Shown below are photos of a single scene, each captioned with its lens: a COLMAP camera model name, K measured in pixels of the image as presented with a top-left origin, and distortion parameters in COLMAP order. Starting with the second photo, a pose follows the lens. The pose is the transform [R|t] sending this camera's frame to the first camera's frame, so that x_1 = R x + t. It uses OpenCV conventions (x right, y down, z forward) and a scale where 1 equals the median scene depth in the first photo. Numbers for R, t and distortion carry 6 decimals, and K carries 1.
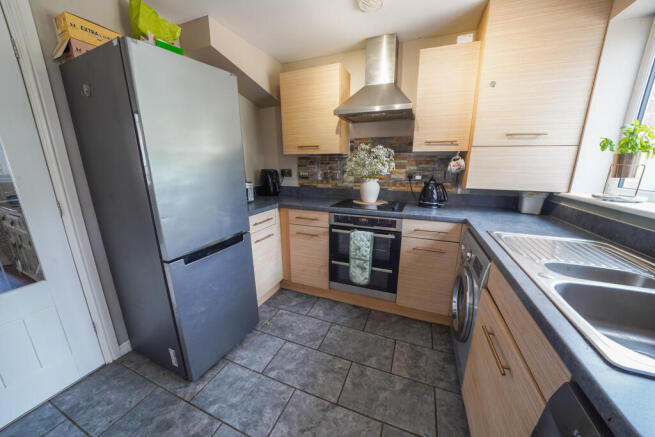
lens RADIAL K [[228.7, 0, 328.6], [0, 228.7, 221.3], [0, 0, 1]] dist [-0.020558, 0.000115]
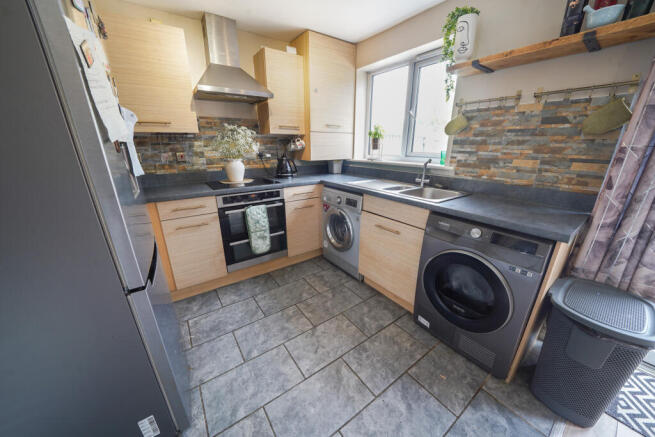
lens RADIAL K [[228.7, 0, 328.6], [0, 228.7, 221.3], [0, 0, 1]] dist [-0.020558, 0.000115]
pose [[0.537683, -0.269437, 0.798937, -0.568252], [0.206624, 0.960779, 0.184960, -0.016459], [-0.817437, 0.065630, 0.572267, 0.080666]]
